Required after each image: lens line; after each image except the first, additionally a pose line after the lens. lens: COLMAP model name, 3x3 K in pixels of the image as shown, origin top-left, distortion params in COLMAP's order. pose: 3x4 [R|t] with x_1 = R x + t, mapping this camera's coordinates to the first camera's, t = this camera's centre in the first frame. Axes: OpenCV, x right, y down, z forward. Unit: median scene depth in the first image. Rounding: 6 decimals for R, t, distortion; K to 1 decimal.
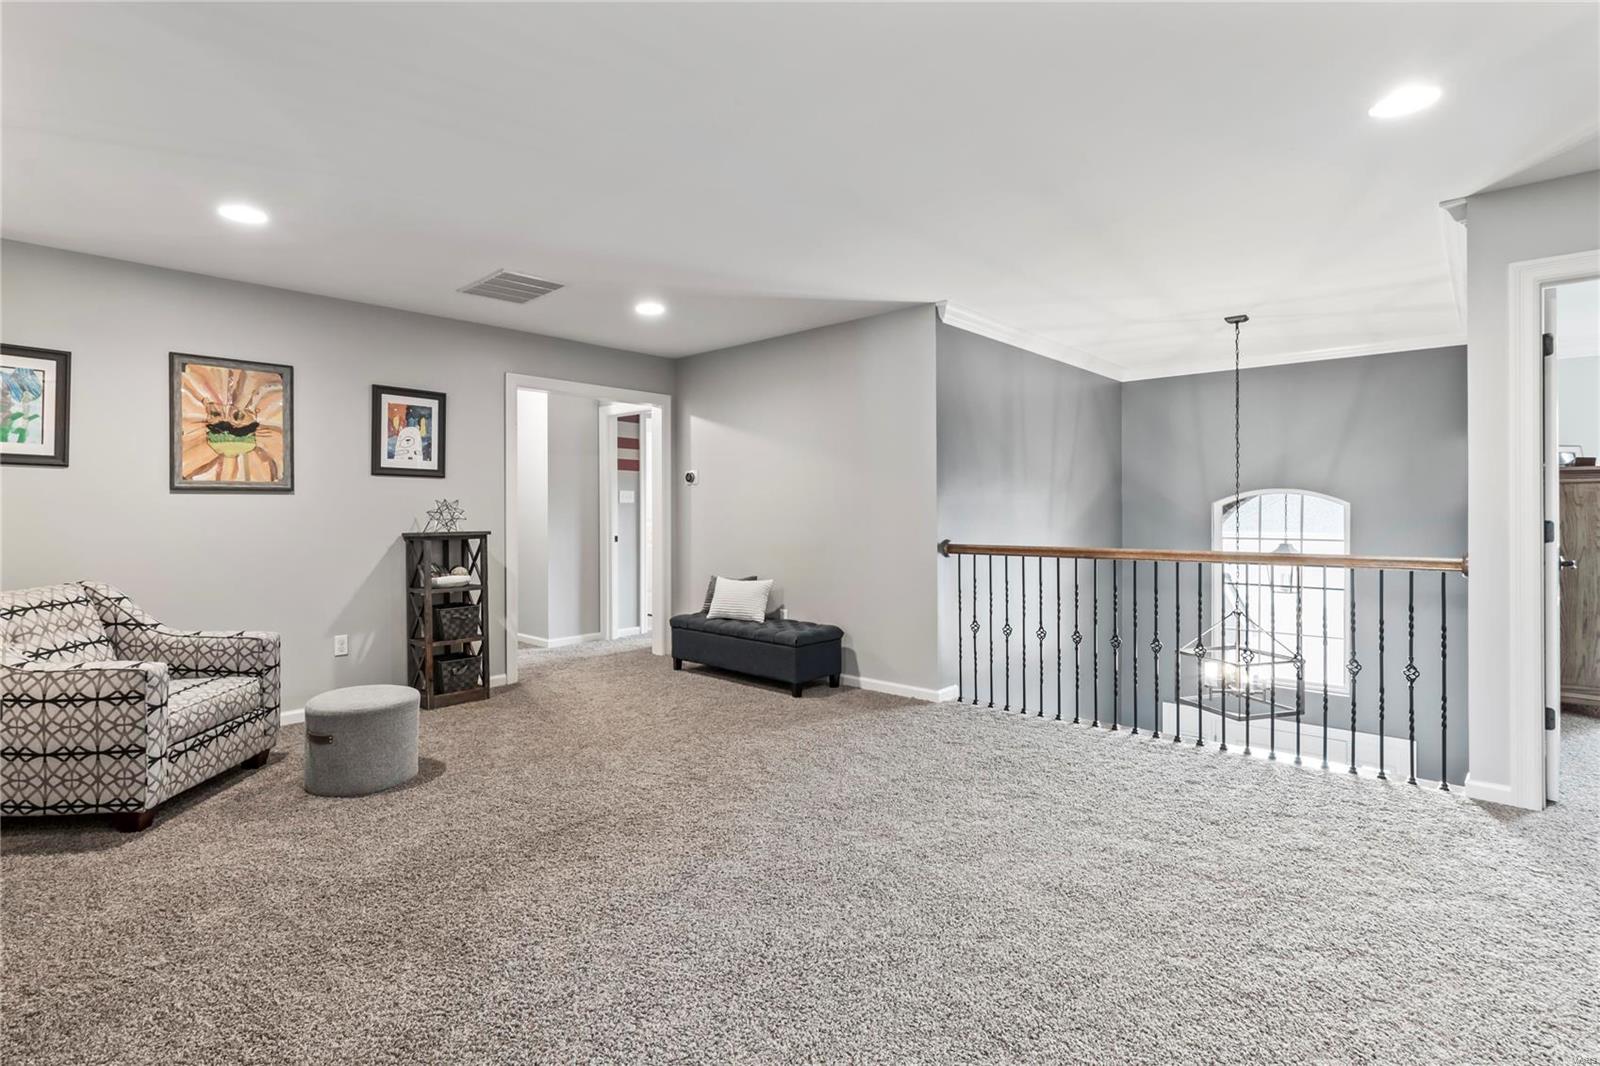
lens RADIAL K [[766.2, 0, 794.7], [0, 766.2, 521.4], [0, 0, 1]] dist [-0.002315, -0.000086]
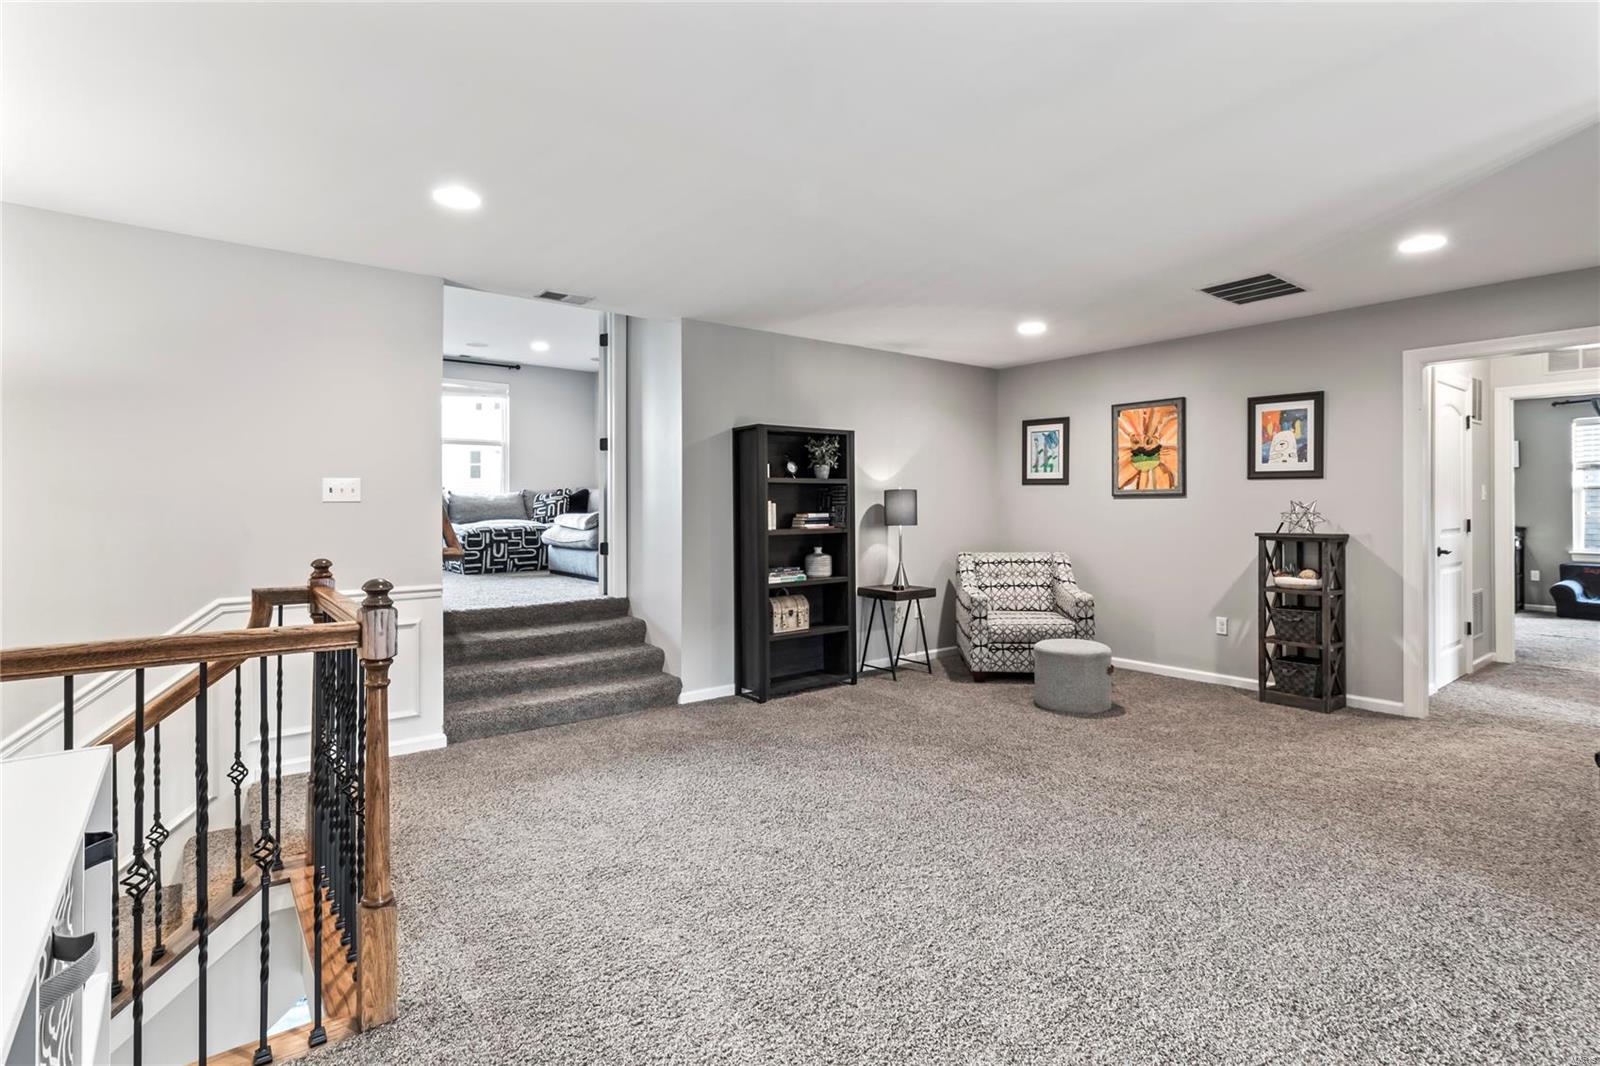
lens RADIAL K [[766.2, 0, 795.4], [0, 766.2, 519.3], [0, 0, 1]] dist [-0.002315, -0.000086]
pose [[-0.156843, 0.019697, -0.987427, 0.688007], [-0.012770, 0.999677, 0.021970, -0.019335], [0.987541, 0.016055, -0.156541, 0.553621]]
